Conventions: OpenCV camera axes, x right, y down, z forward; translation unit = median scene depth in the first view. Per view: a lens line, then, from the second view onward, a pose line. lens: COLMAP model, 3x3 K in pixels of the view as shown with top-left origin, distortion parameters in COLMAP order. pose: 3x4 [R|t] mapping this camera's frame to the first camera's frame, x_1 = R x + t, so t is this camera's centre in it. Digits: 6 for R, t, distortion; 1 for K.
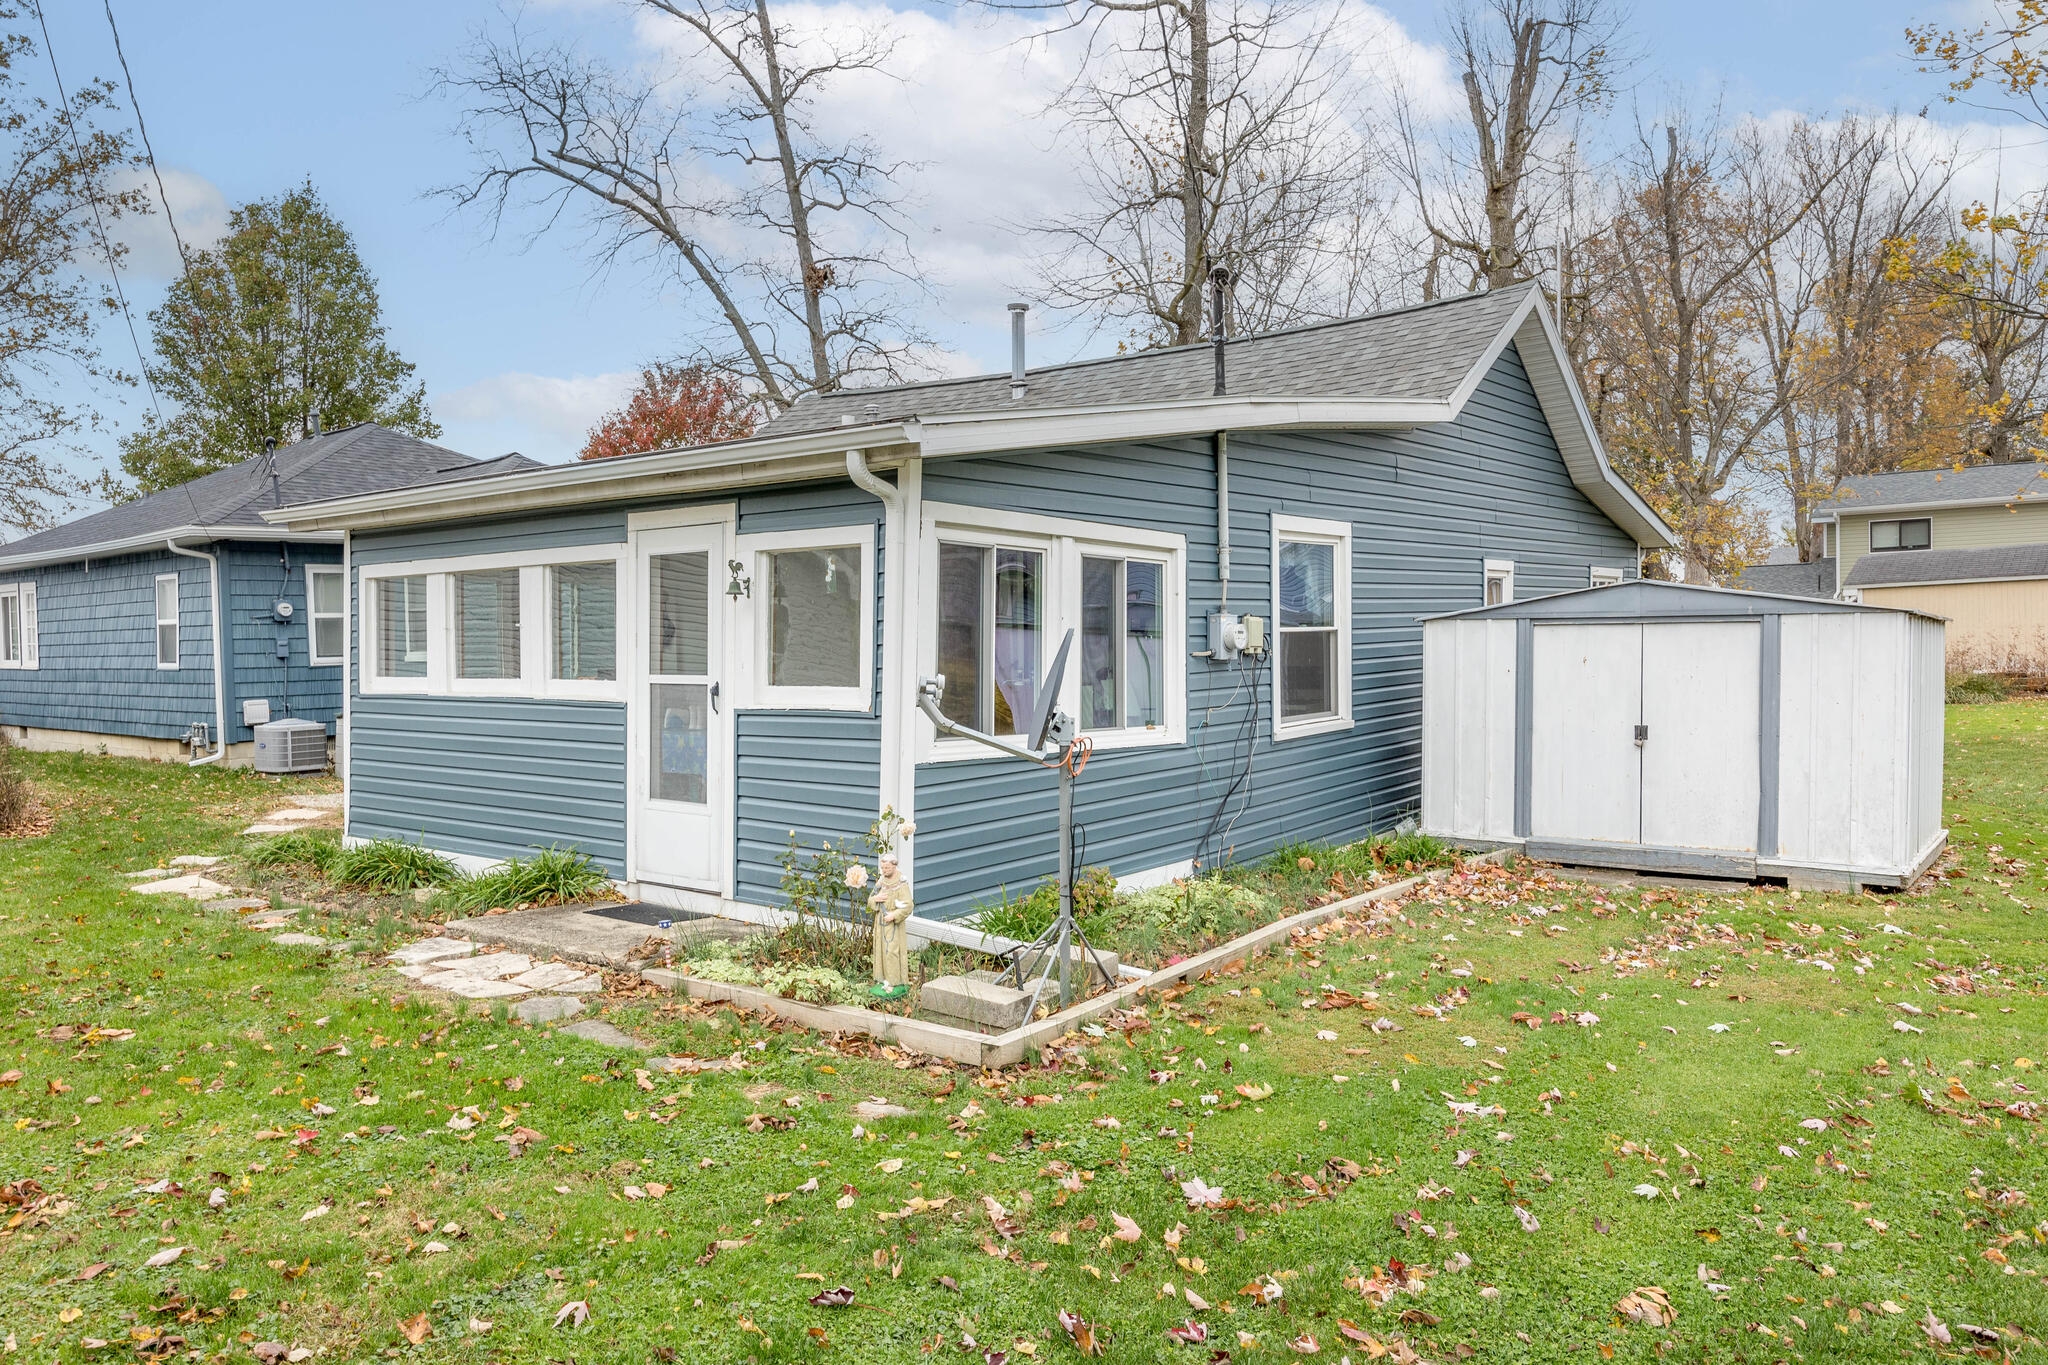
lens RADIAL K [[1407.0, 0, 1024.0], [0, 1407.0, 682.5], [0, 0, 1]] dist [0.000813, -0.000804]
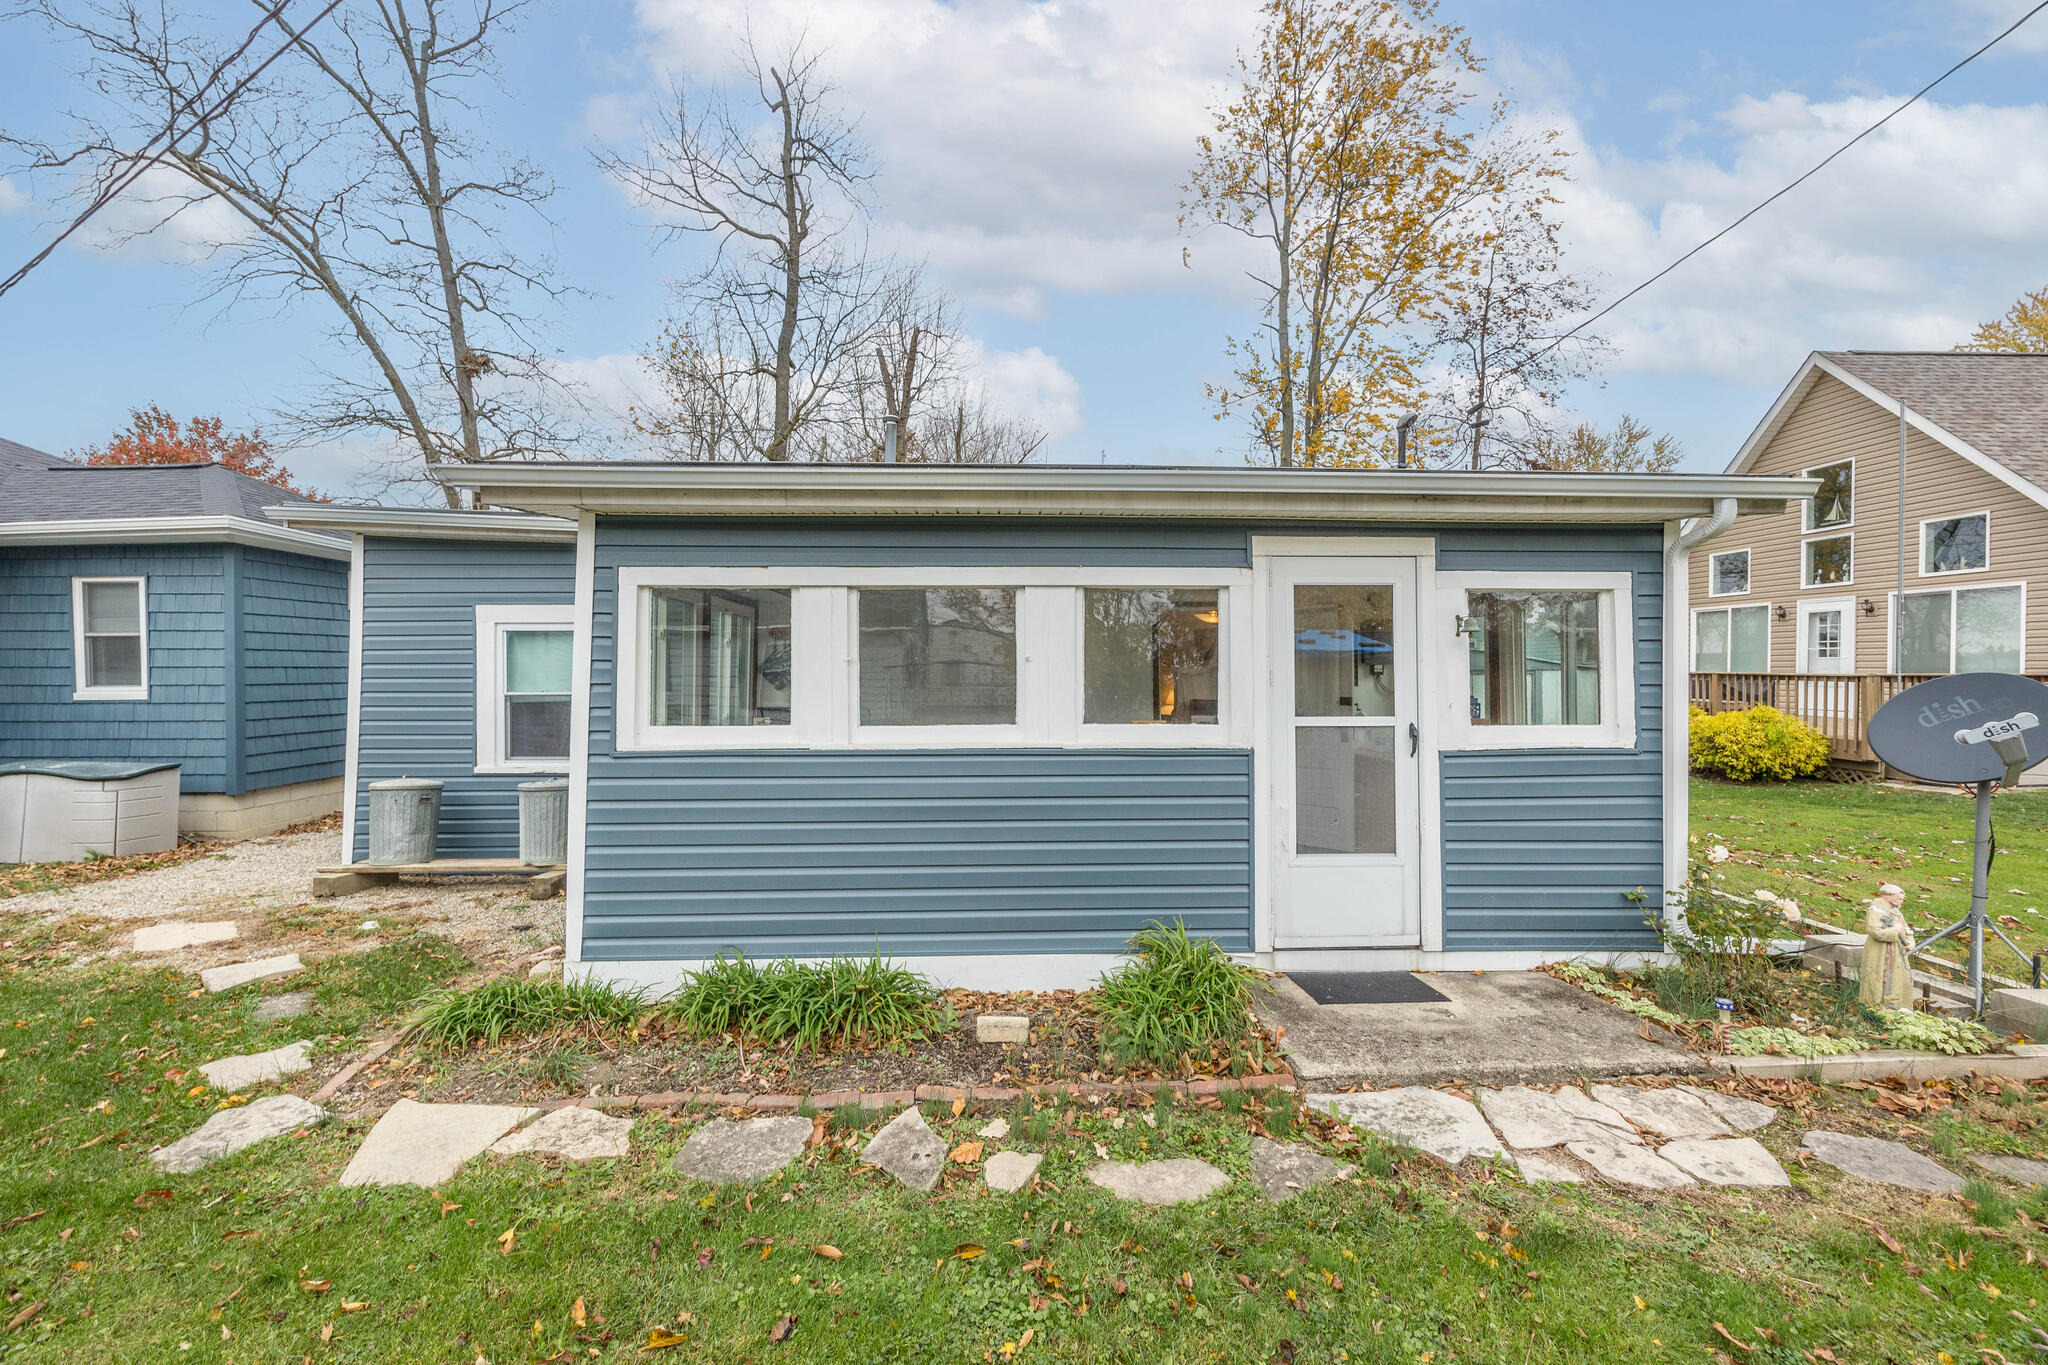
lens RADIAL K [[797.8, 0, 1024.2], [0, 797.8, 685.7], [0, 0, 1]] dist [-0.003010, -0.000162]
pose [[0.760239, 0.003932, 0.649631, -0.612875], [0.014035, 0.999649, -0.022476, -0.013663], [-0.649492, 0.026205, 0.759917, 0.607384]]
